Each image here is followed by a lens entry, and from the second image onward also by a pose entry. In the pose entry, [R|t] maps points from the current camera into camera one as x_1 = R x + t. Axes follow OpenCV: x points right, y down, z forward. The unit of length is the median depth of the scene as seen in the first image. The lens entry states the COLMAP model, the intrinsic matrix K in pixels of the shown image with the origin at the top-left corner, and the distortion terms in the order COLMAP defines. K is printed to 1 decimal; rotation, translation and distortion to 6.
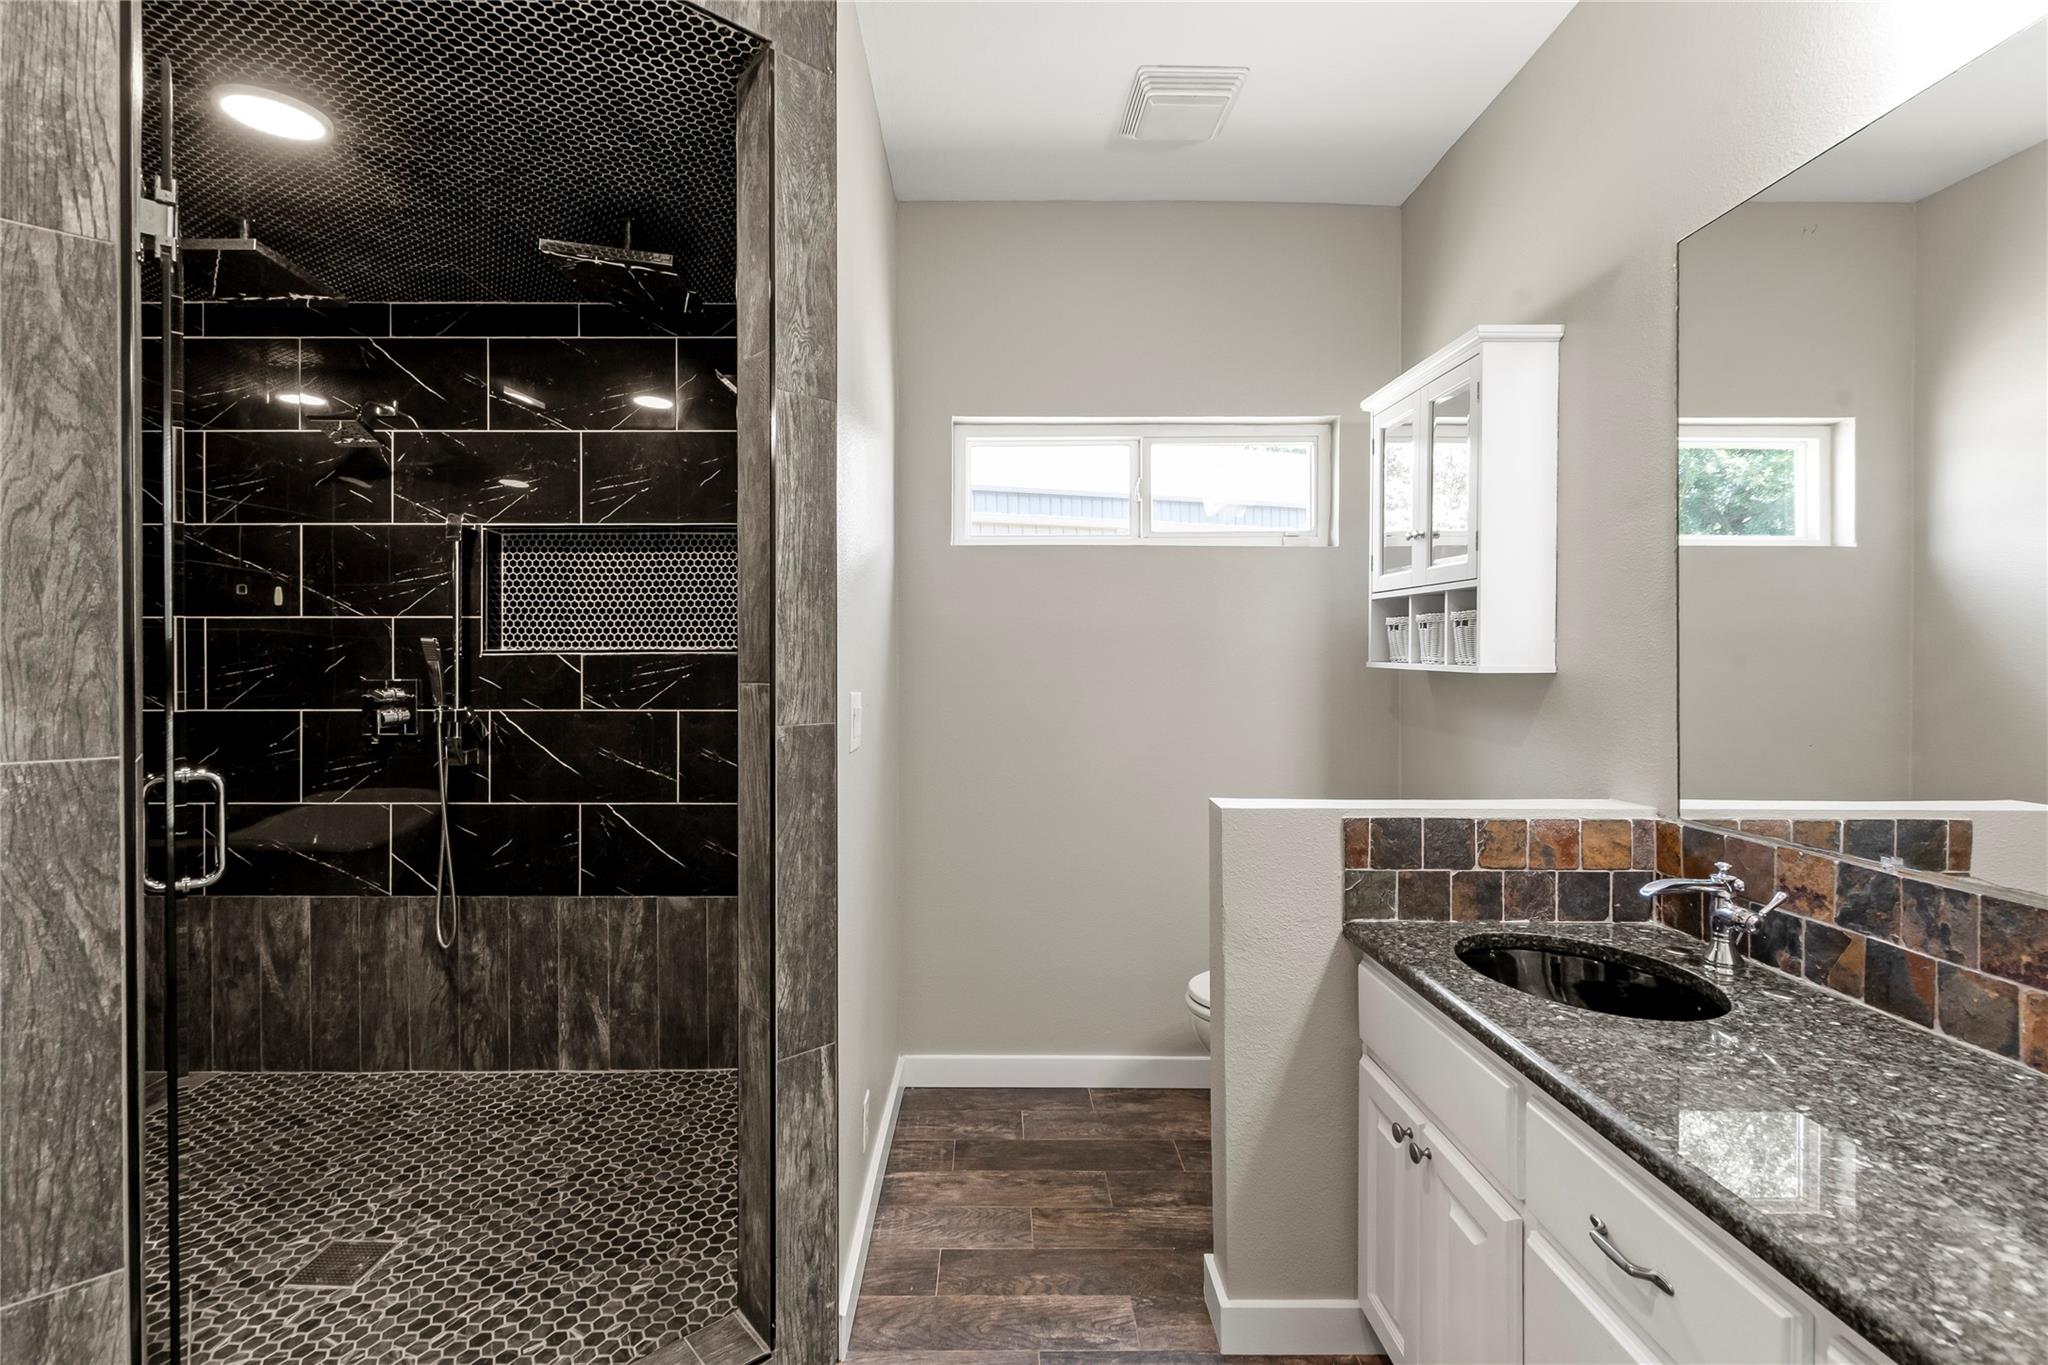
lens RADIAL K [[901.4, 0, 985.3], [0, 901.4, 663.4], [0, 0, 1]] dist [0.006489, -0.004338]
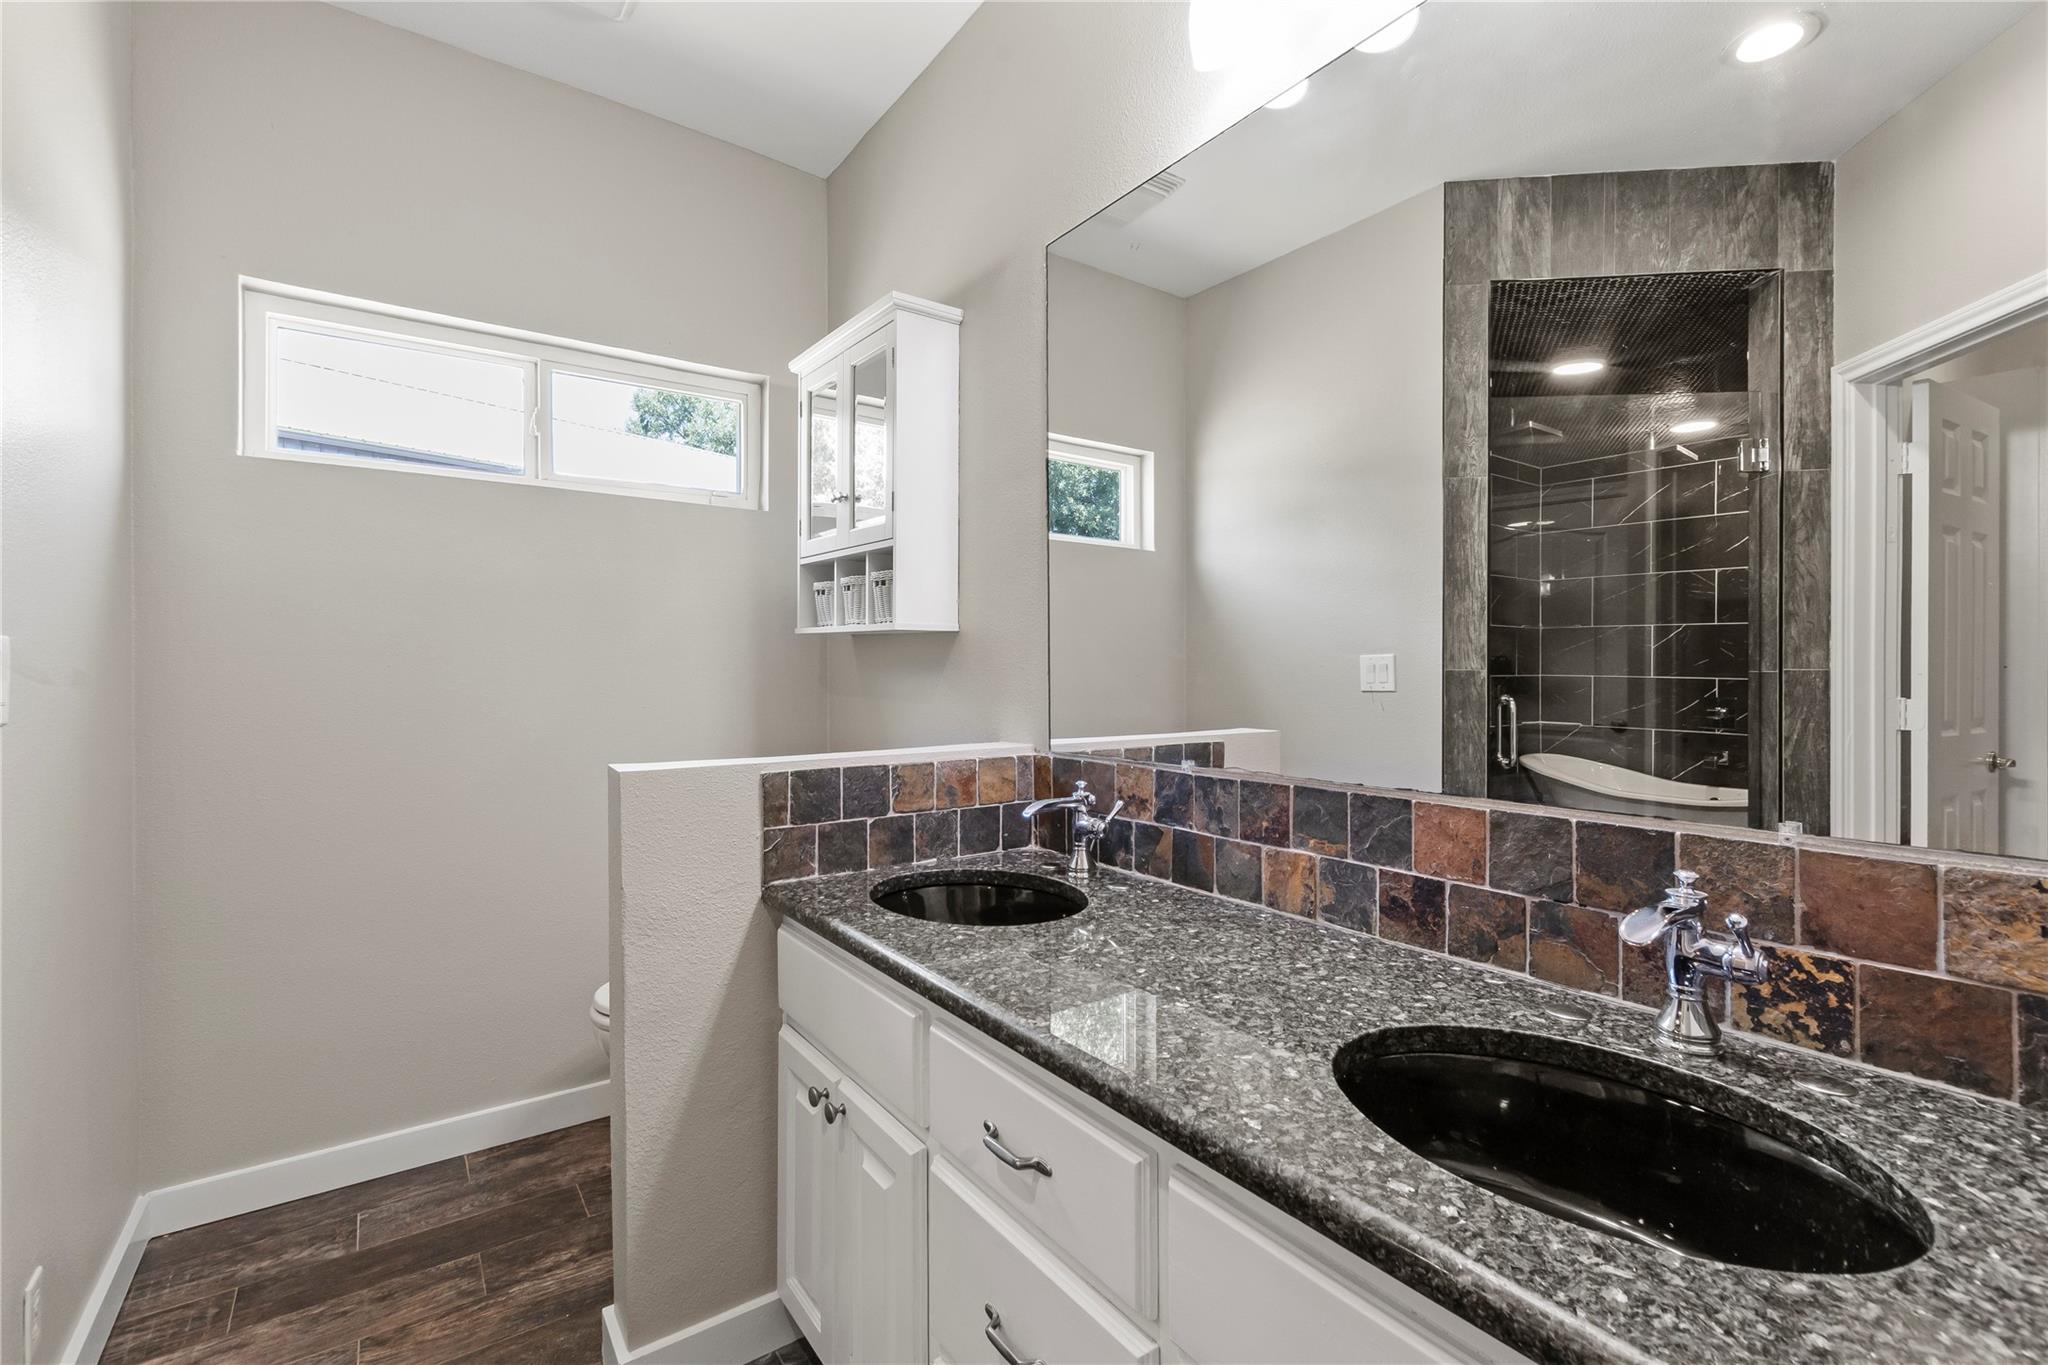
lens RADIAL K [[901.4, 0, 1020.5], [0, 901.4, 672.6], [0, 0, 1]] dist [0.006489, -0.004338]
pose [[0.809642, -0.005726, 0.586897, 0.071617], [0.003556, 0.999982, 0.004851, 0.065483], [-0.586914, -0.001840, 0.809647, 0.101616]]
